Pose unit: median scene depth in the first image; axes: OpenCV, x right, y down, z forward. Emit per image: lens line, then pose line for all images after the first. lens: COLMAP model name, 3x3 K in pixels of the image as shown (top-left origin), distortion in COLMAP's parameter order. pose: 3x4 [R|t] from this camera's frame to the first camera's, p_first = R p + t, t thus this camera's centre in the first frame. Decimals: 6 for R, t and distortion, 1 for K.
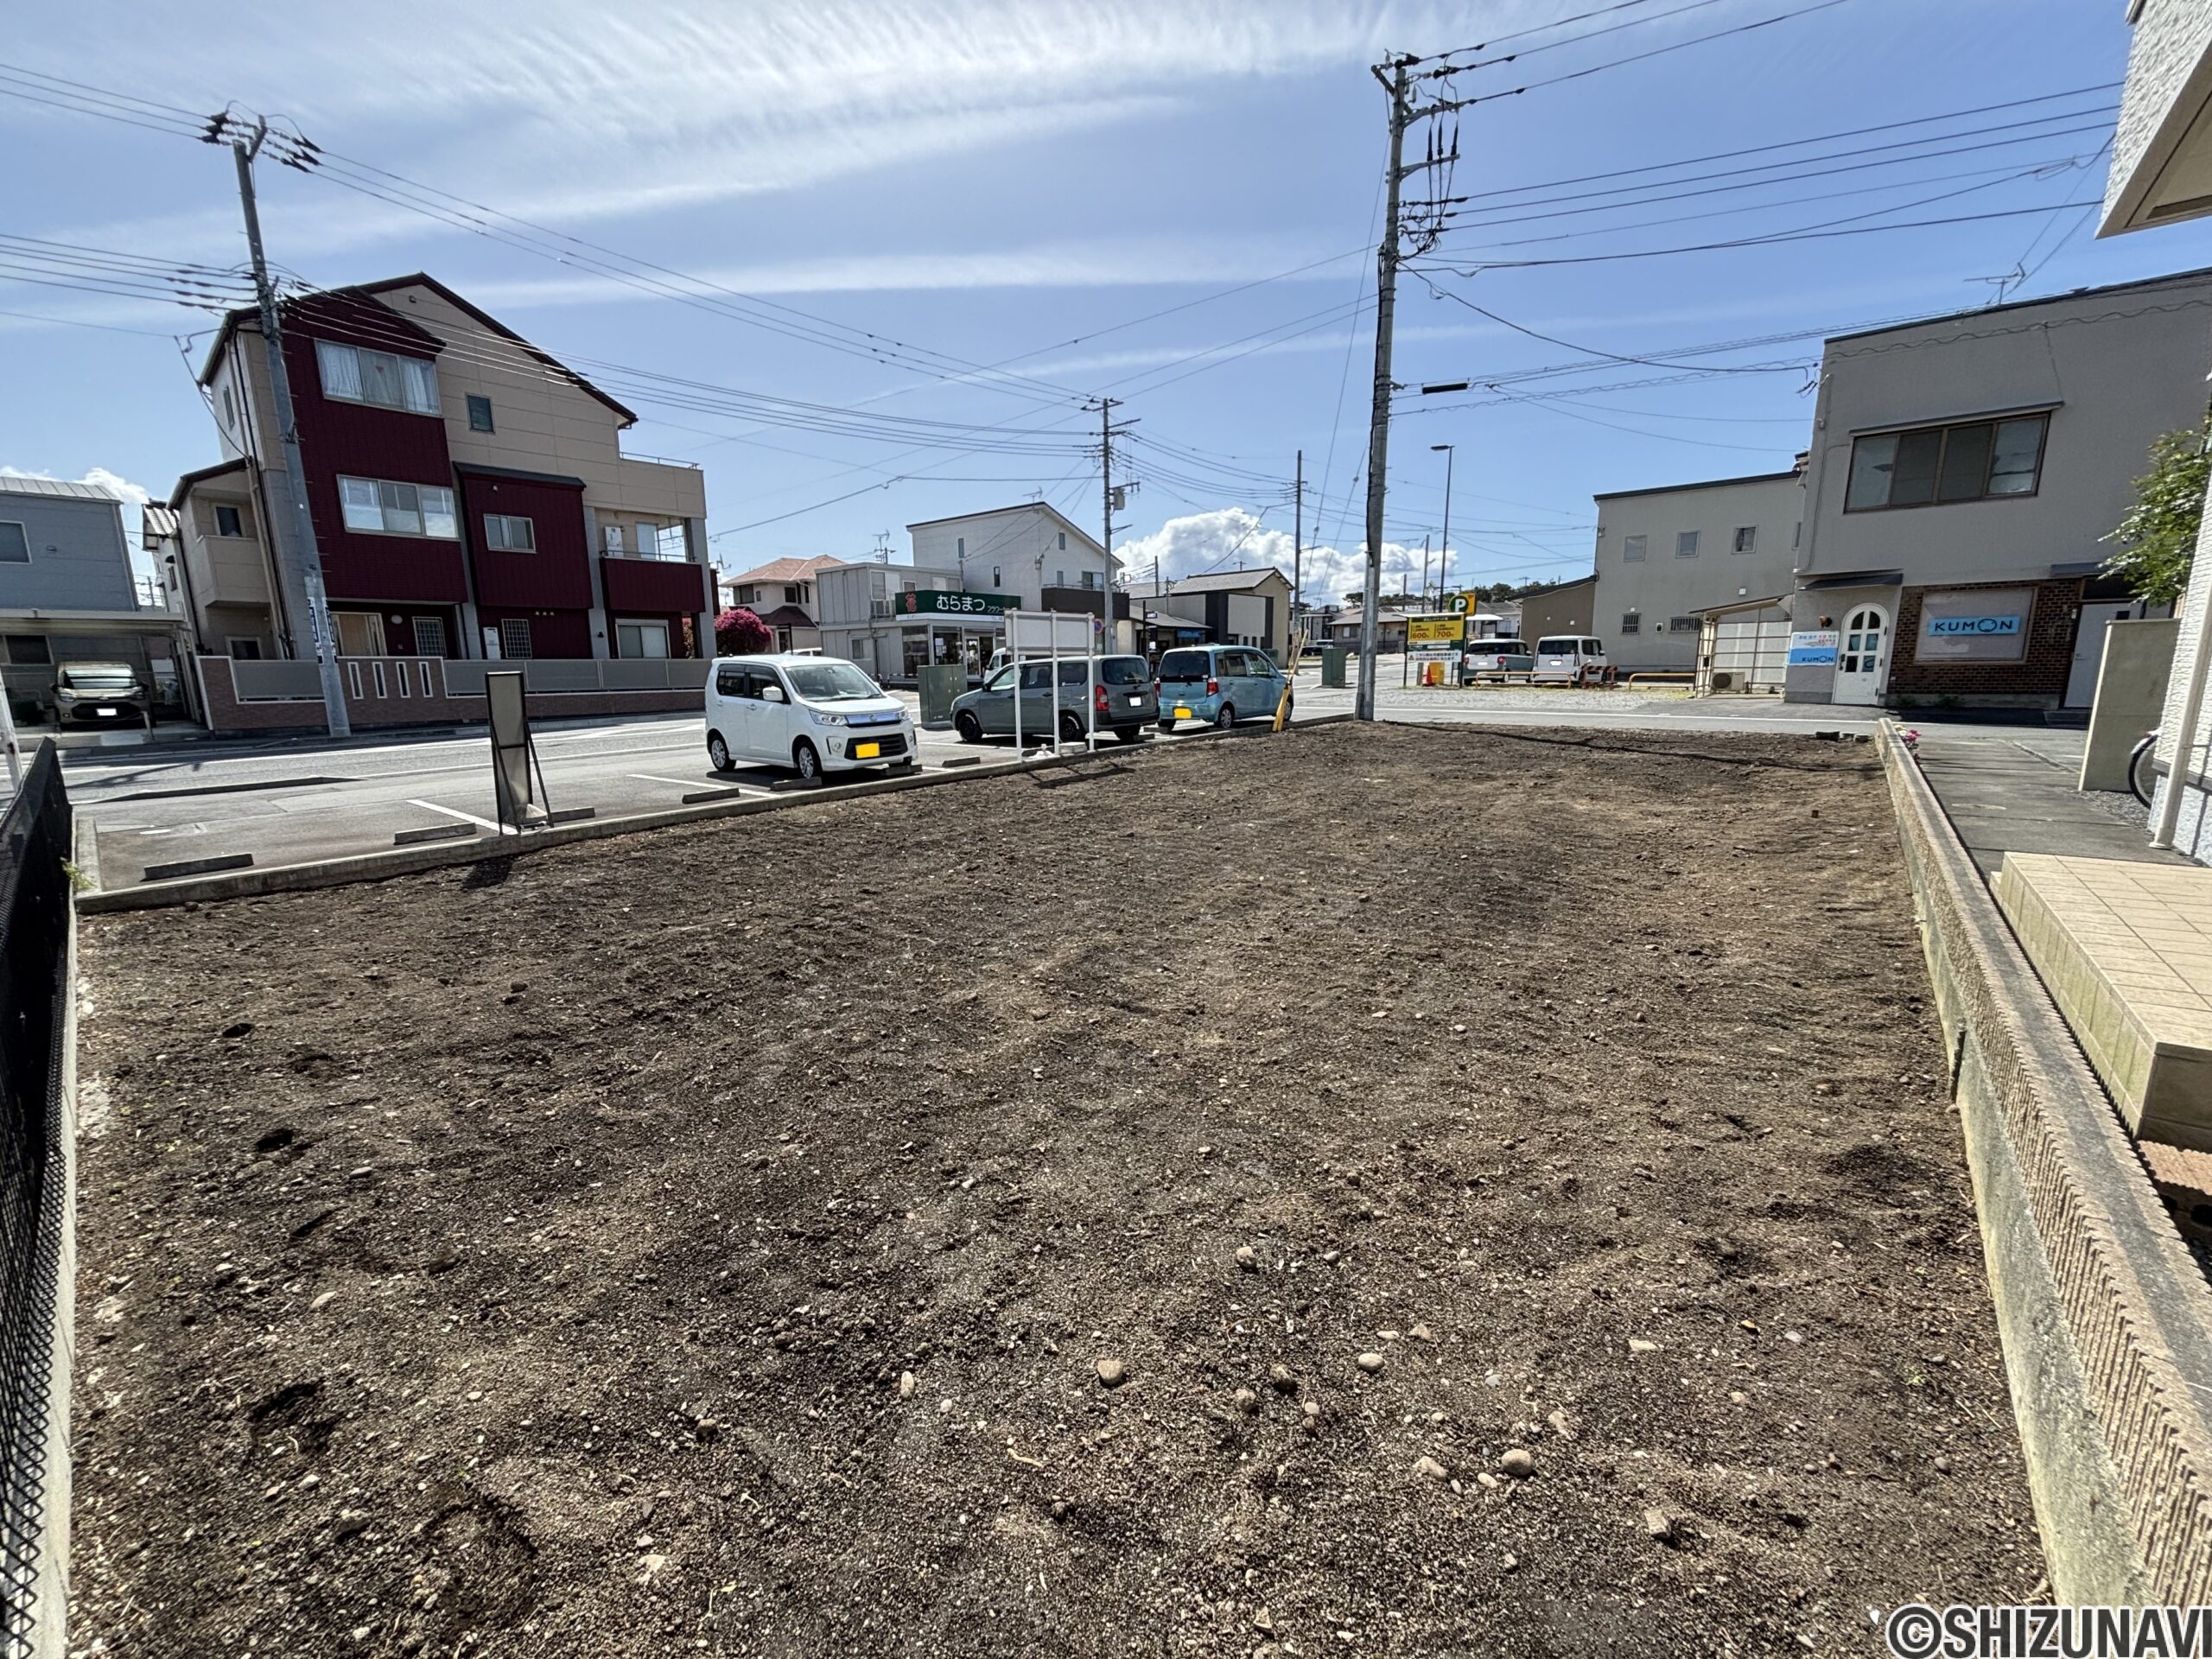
lens RADIAL K [[893.1, 0, 1111.6], [0, 893.1, 825.0], [0, 0, 1]] dist [0.000637, -0.001484]
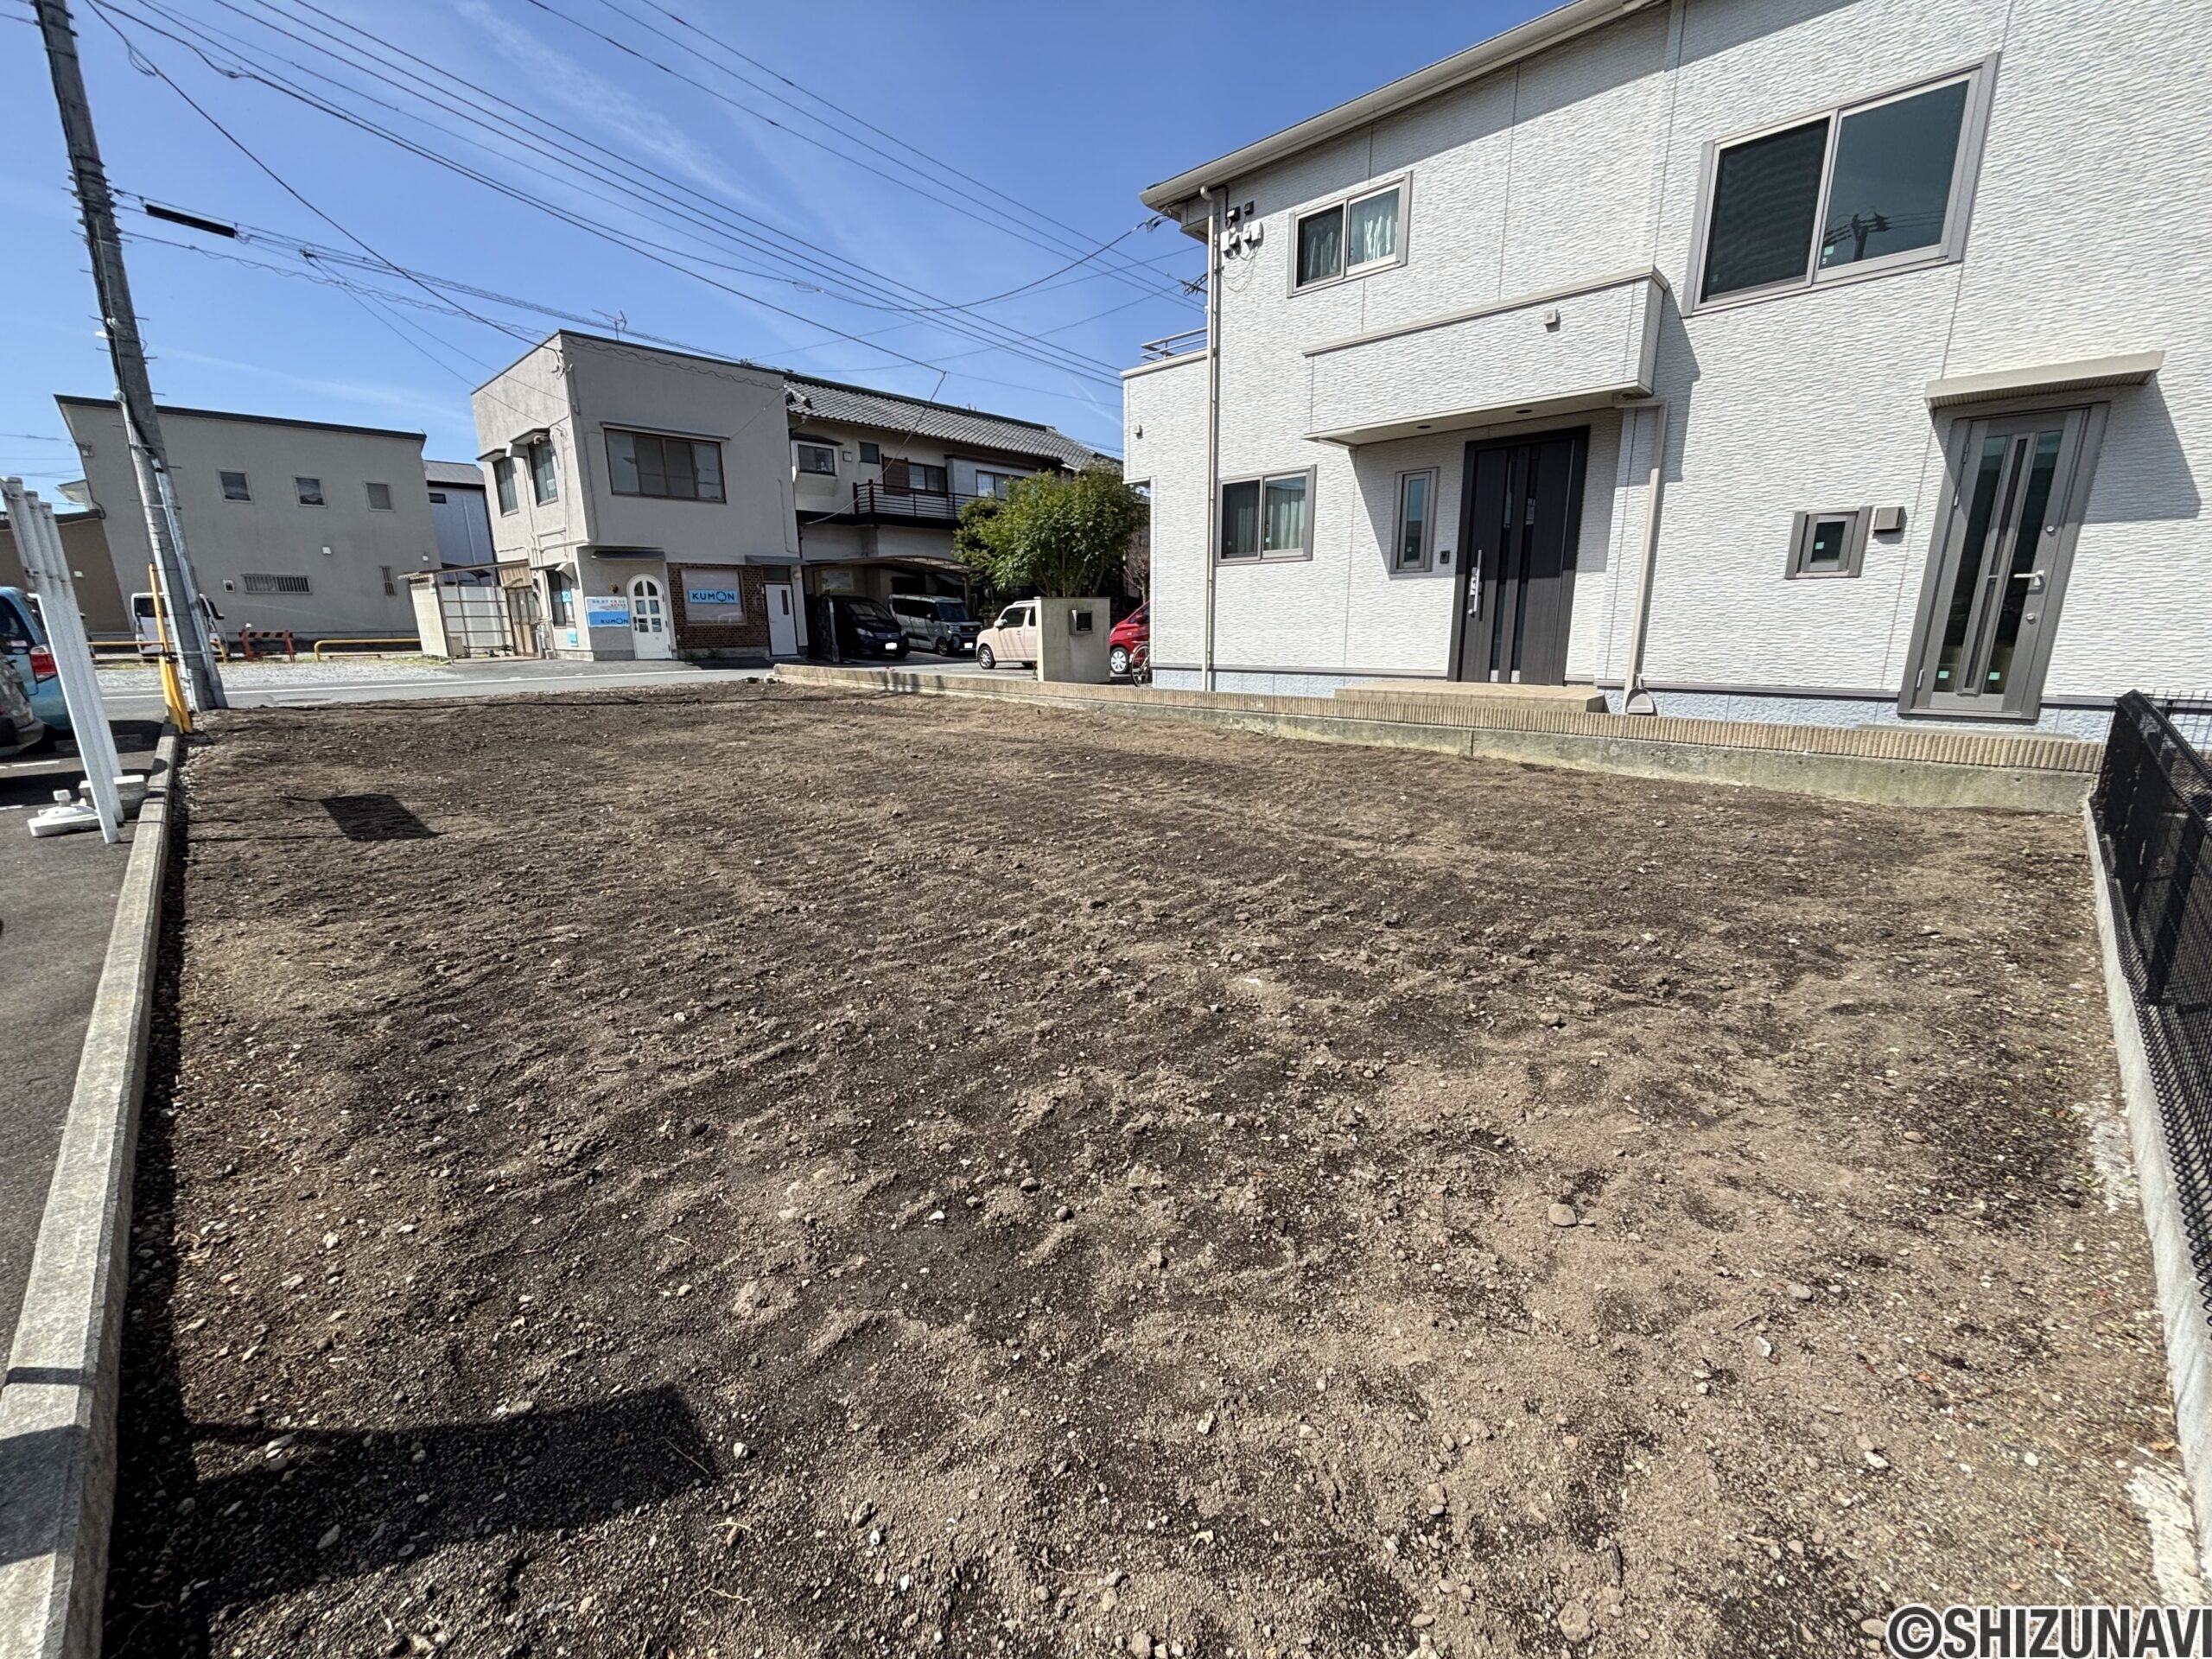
lens RADIAL K [[893.1, 0, 1107.9], [0, 893.1, 824.8], [0, 0, 1]] dist [0.000637, -0.001484]
pose [[0.029416, -0.220494, 0.974945, -0.378138], [0.189974, 0.958822, 0.211116, -0.058847], [-0.981348, 0.179003, 0.070093, 0.354903]]
